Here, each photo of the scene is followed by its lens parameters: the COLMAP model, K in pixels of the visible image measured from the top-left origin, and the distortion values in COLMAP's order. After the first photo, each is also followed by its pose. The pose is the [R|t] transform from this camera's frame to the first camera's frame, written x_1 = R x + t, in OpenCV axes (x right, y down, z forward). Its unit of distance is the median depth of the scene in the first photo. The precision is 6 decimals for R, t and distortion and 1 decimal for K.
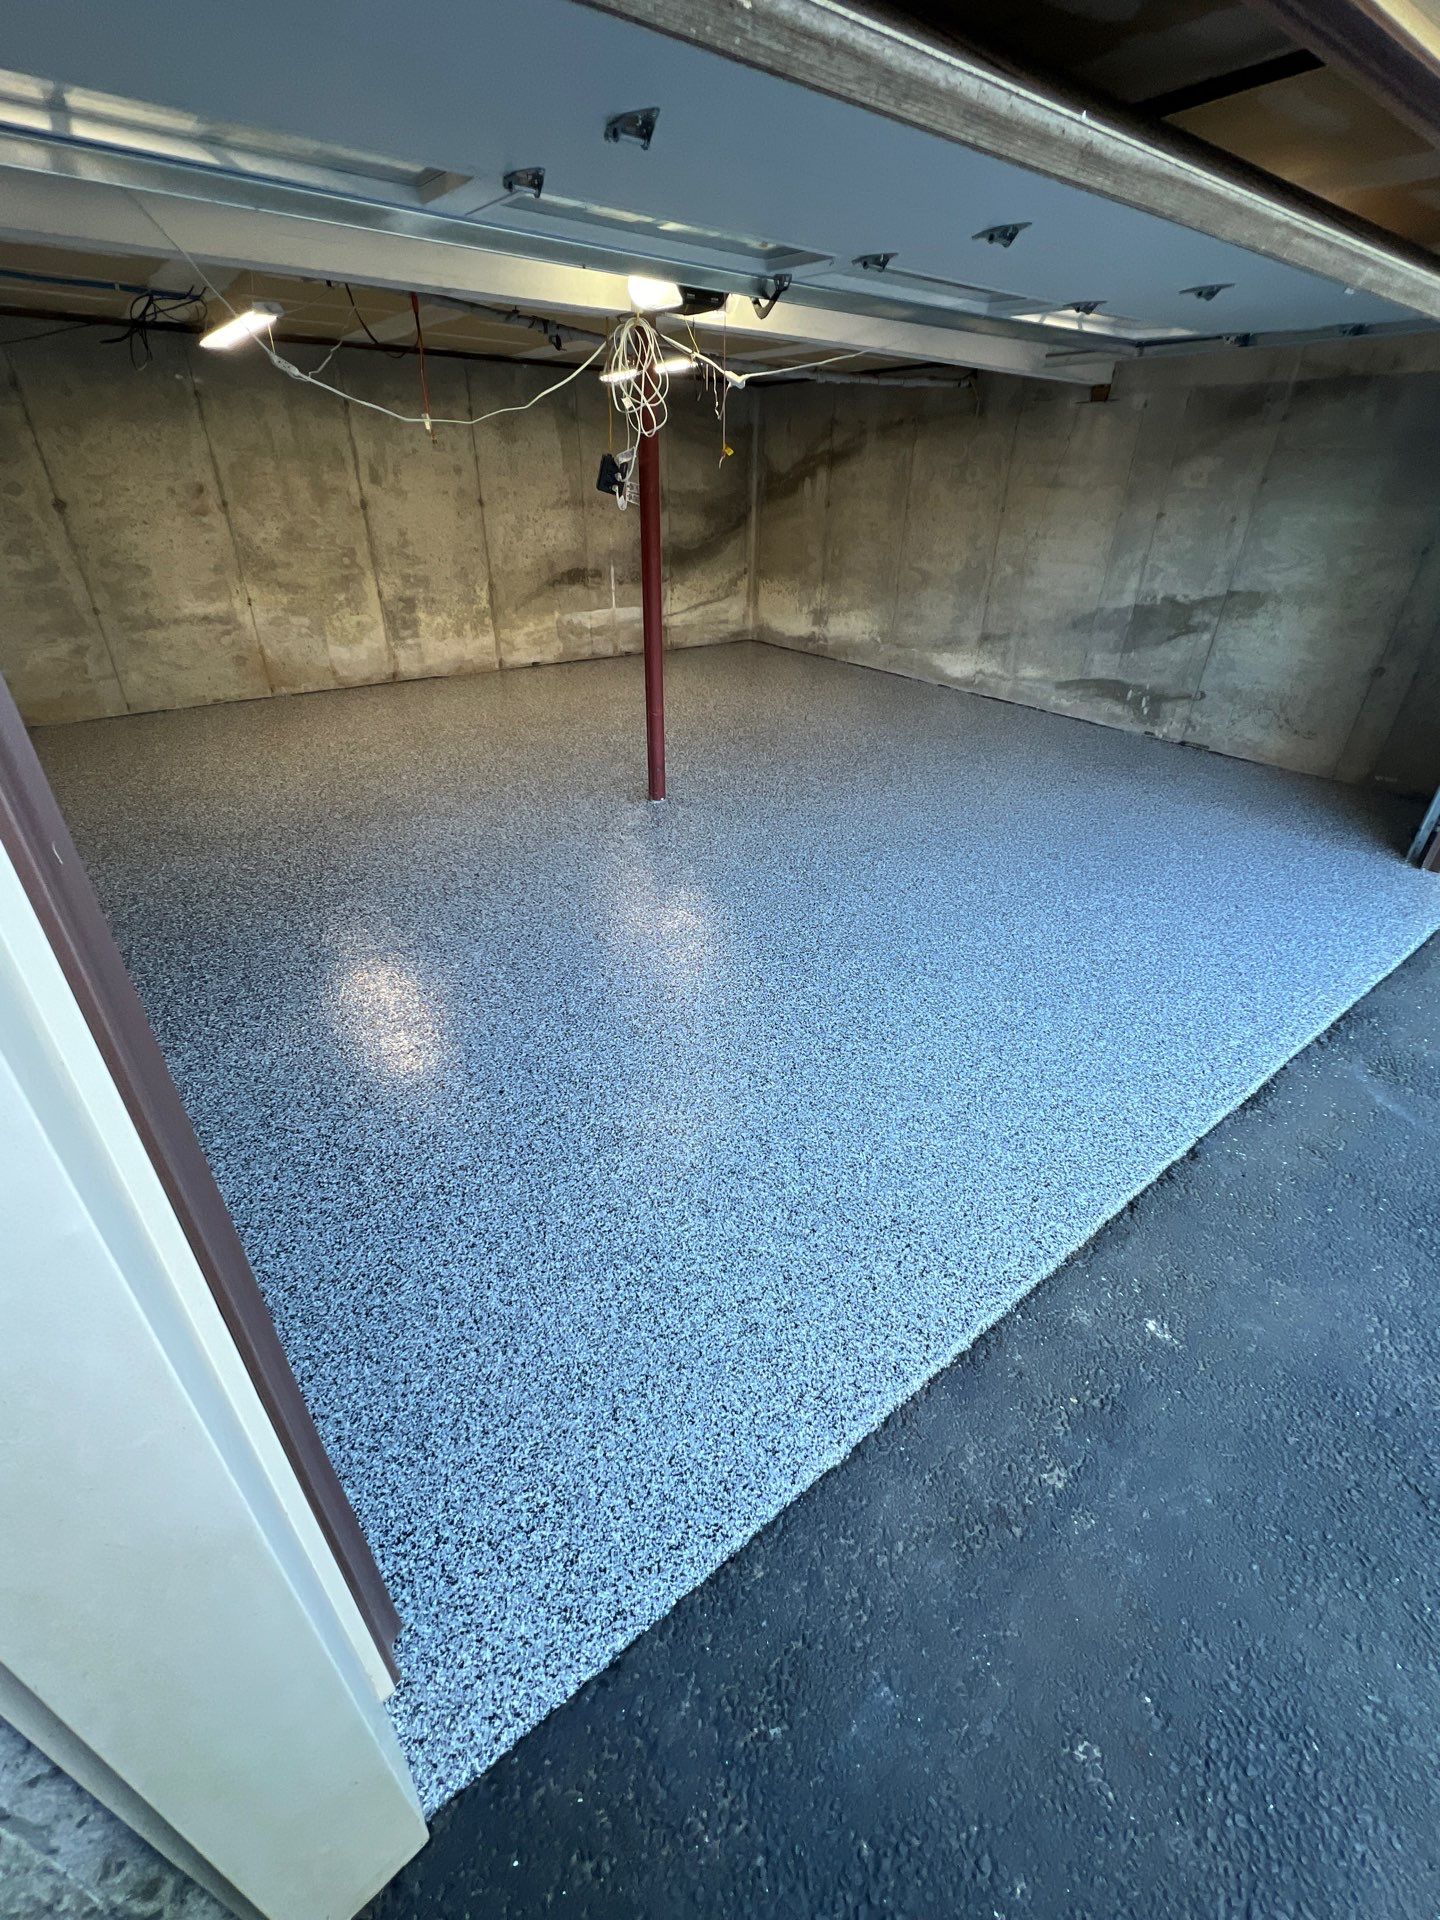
lens RADIAL K [[811.7, 0, 720.3], [0, 811.7, 957.3], [0, 0, 1]] dist [-0.002668, 0.000117]
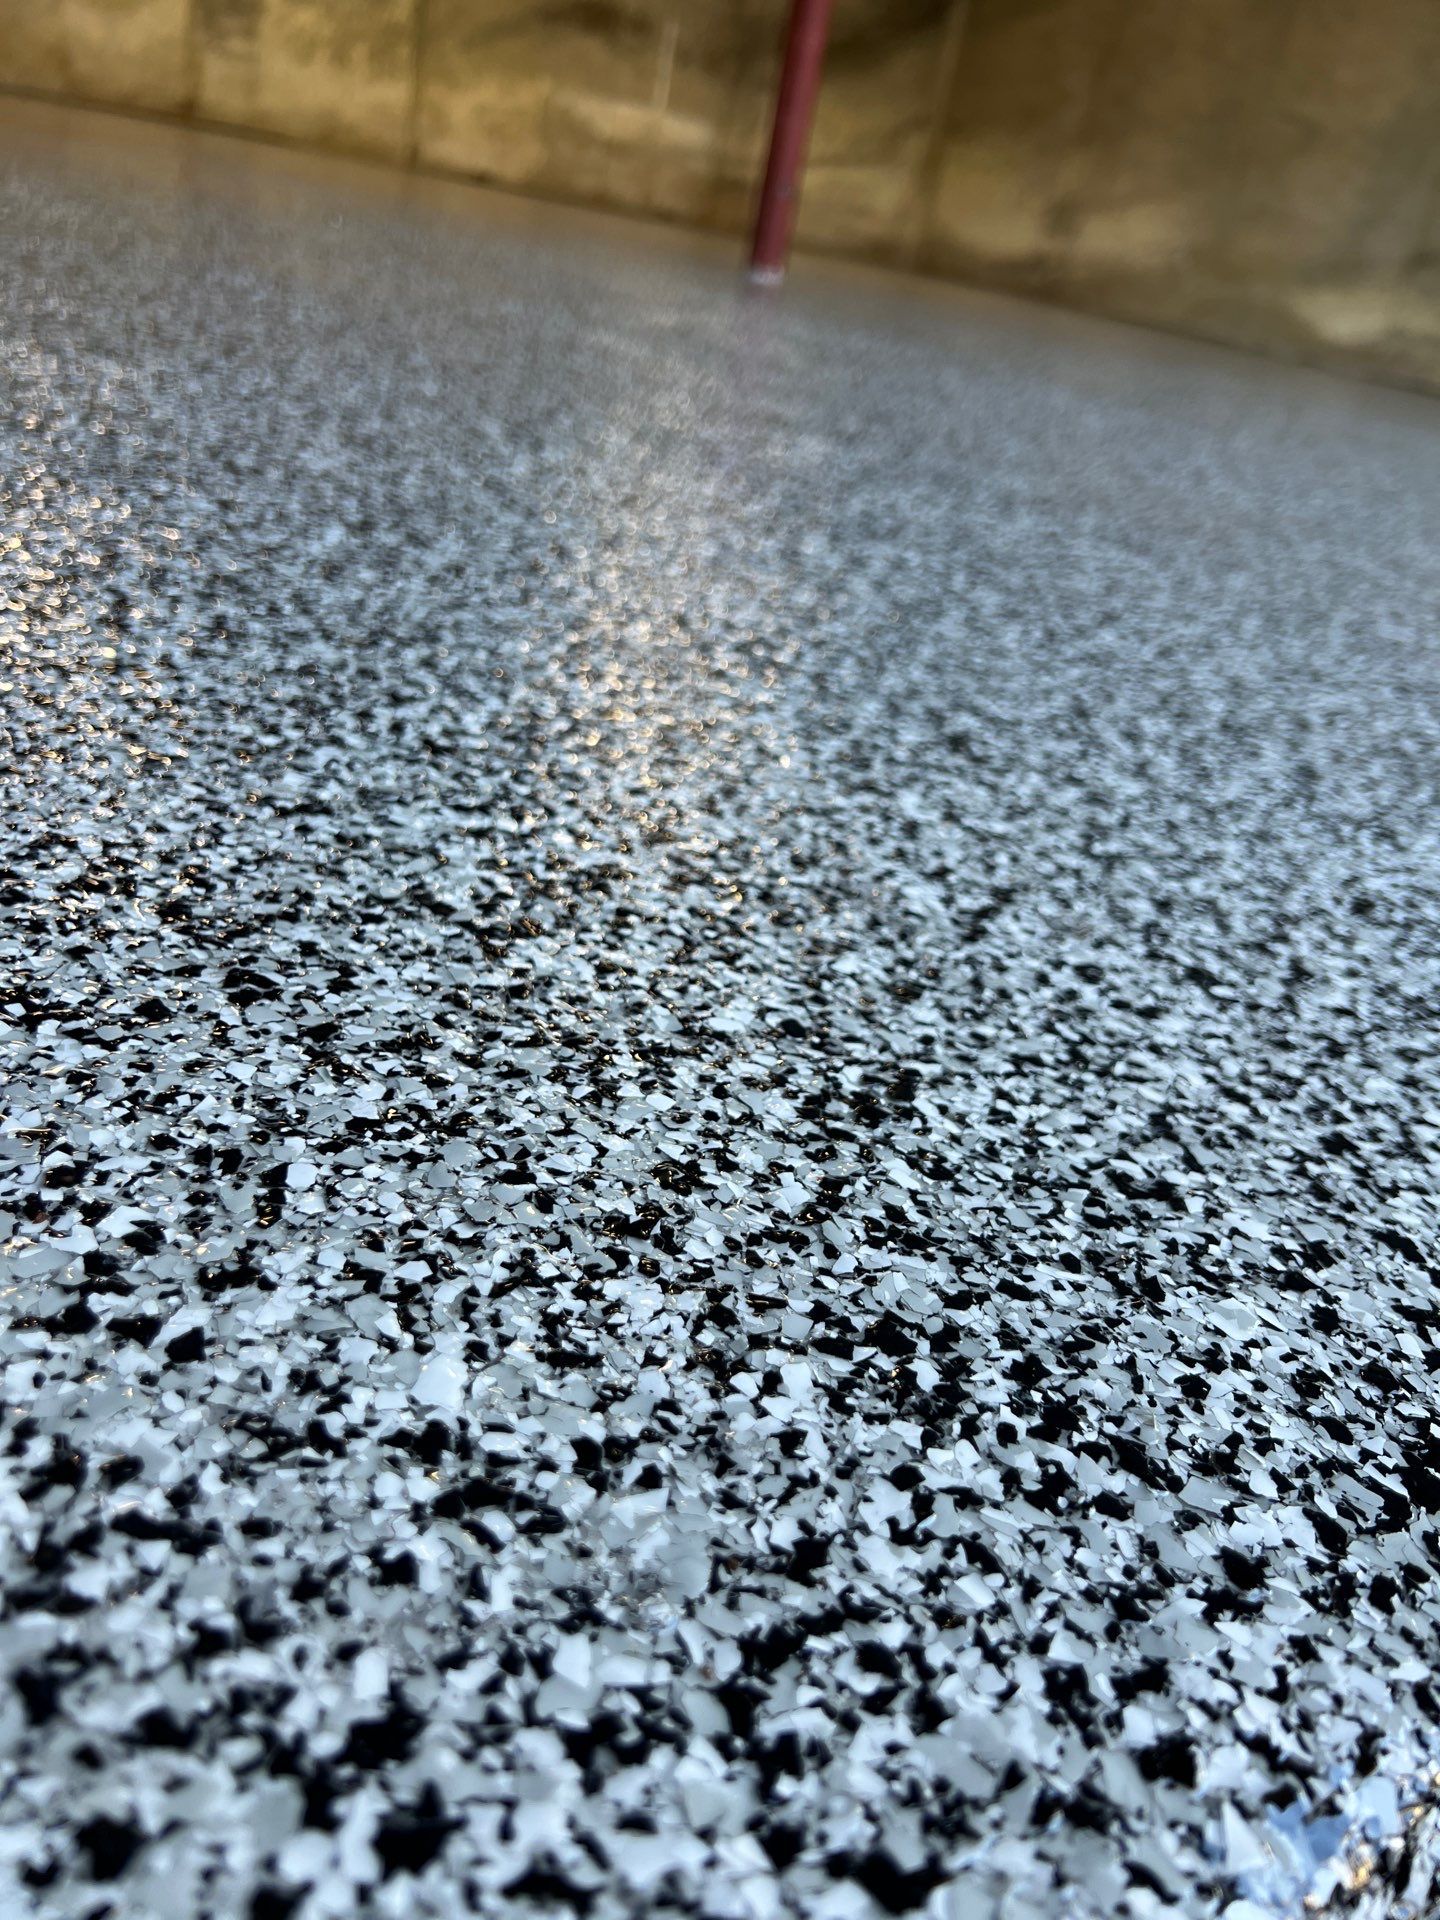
lens RADIAL K [[1484.2, 0, 720.0], [0, 1484.2, 960.0], [0, 0, 1]] dist [0.033593, -0.062686]
pose [[0.984553, 0.171614, 0.034700, -0.047077], [-0.168682, 0.982836, -0.074702, 0.163290], [-0.046924, 0.067695, 0.996602, 0.172835]]
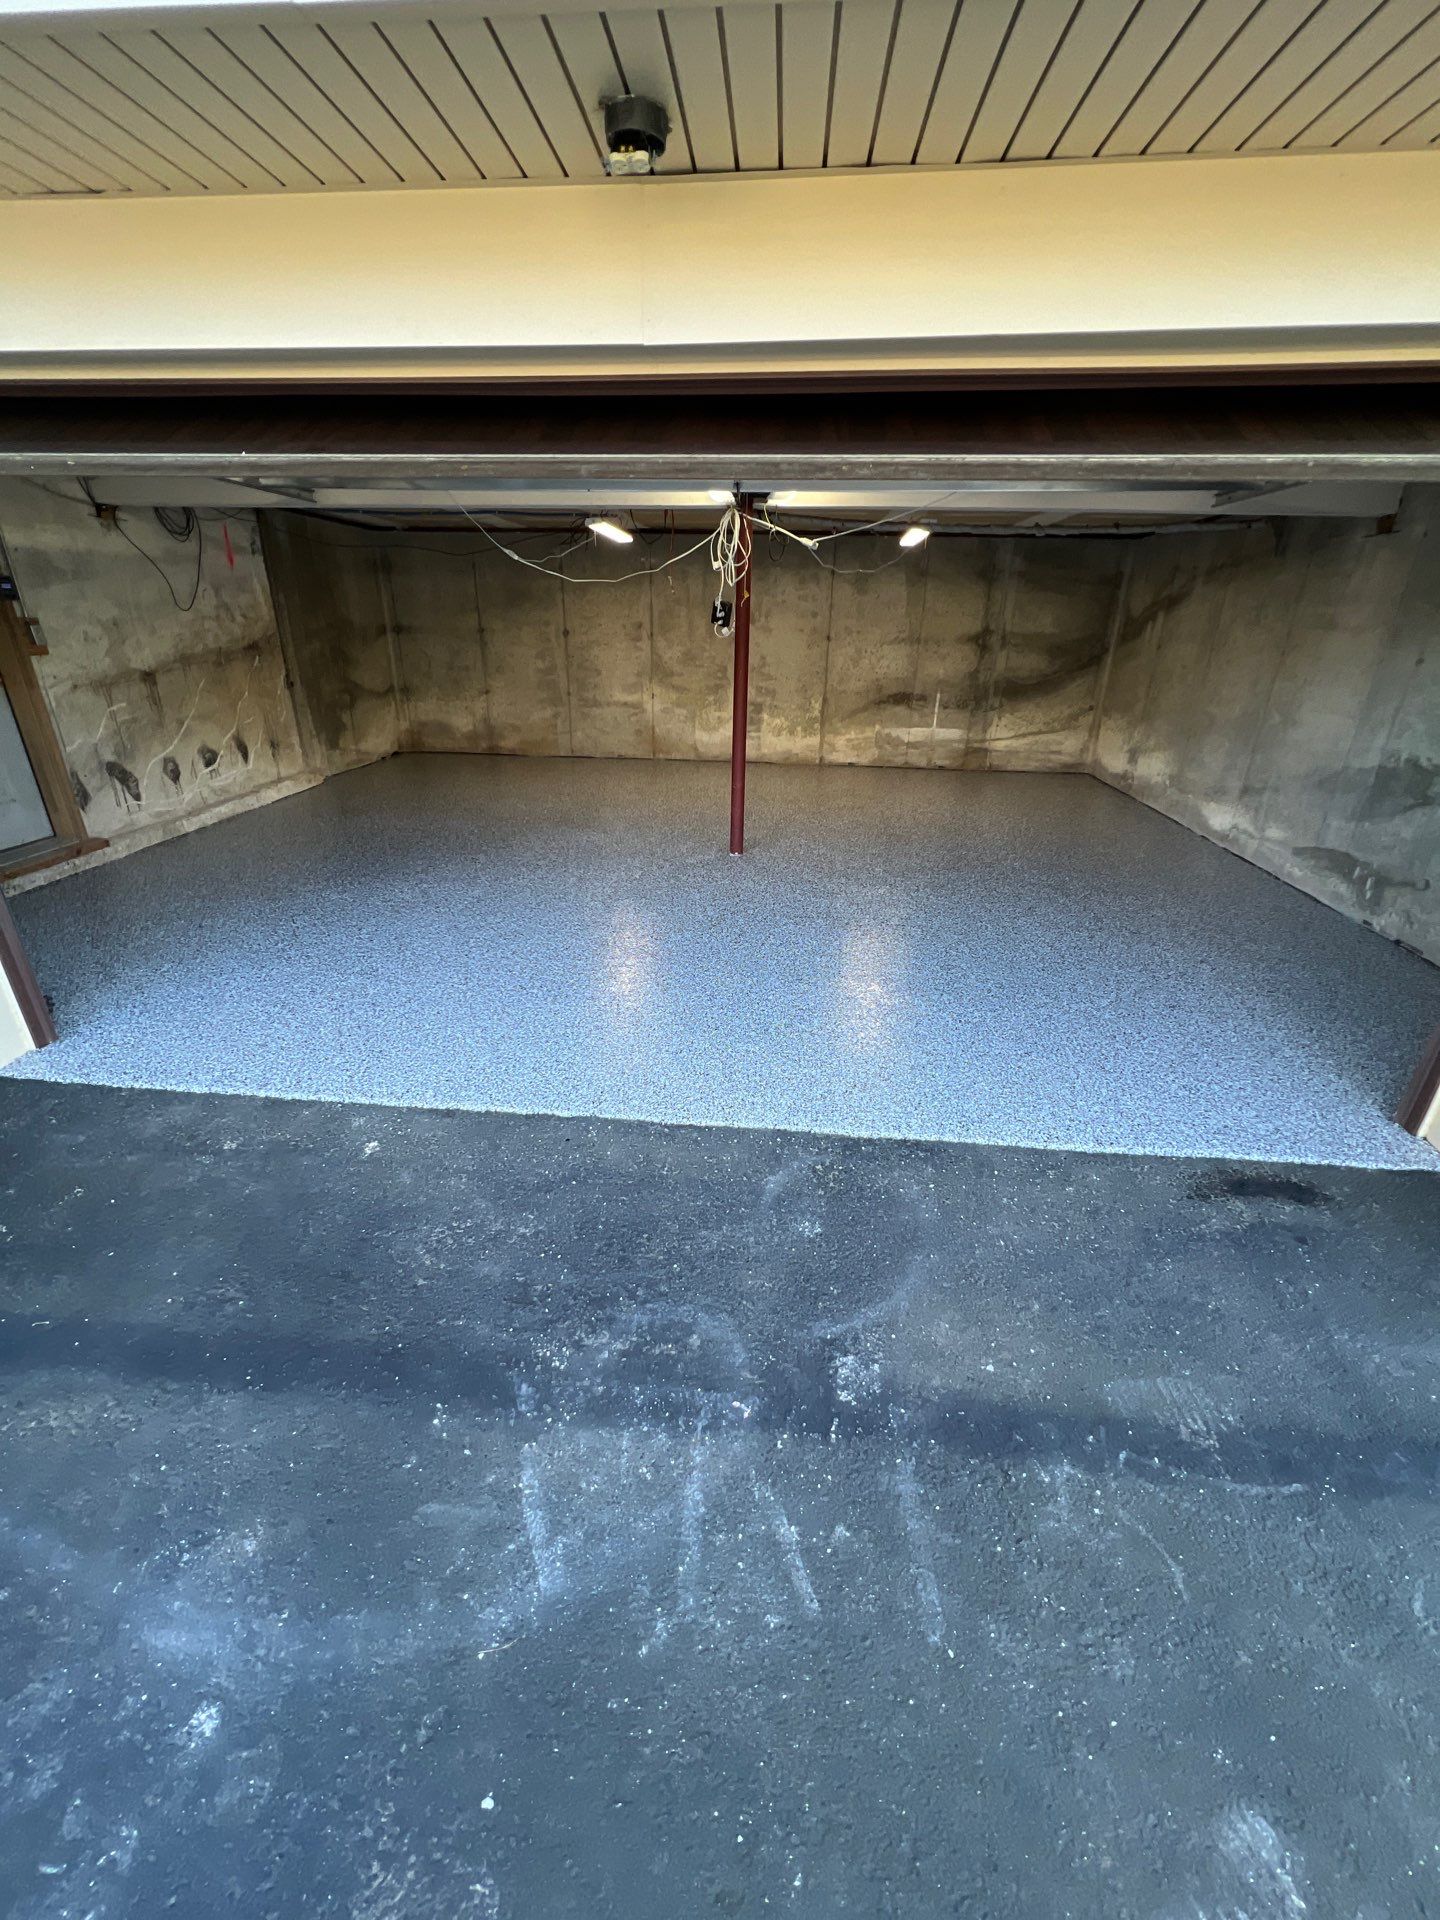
lens RADIAL K [[764.5, 0, 720.5], [0, 764.5, 956.4], [0, 0, 1]] dist [-0.000676, 0.000059]
pose [[0.736494, 0.272653, -0.619061, 0.498619], [-0.349813, 0.936813, -0.003571, -0.022312], [0.578970, 0.219185, 0.785335, 0.057965]]
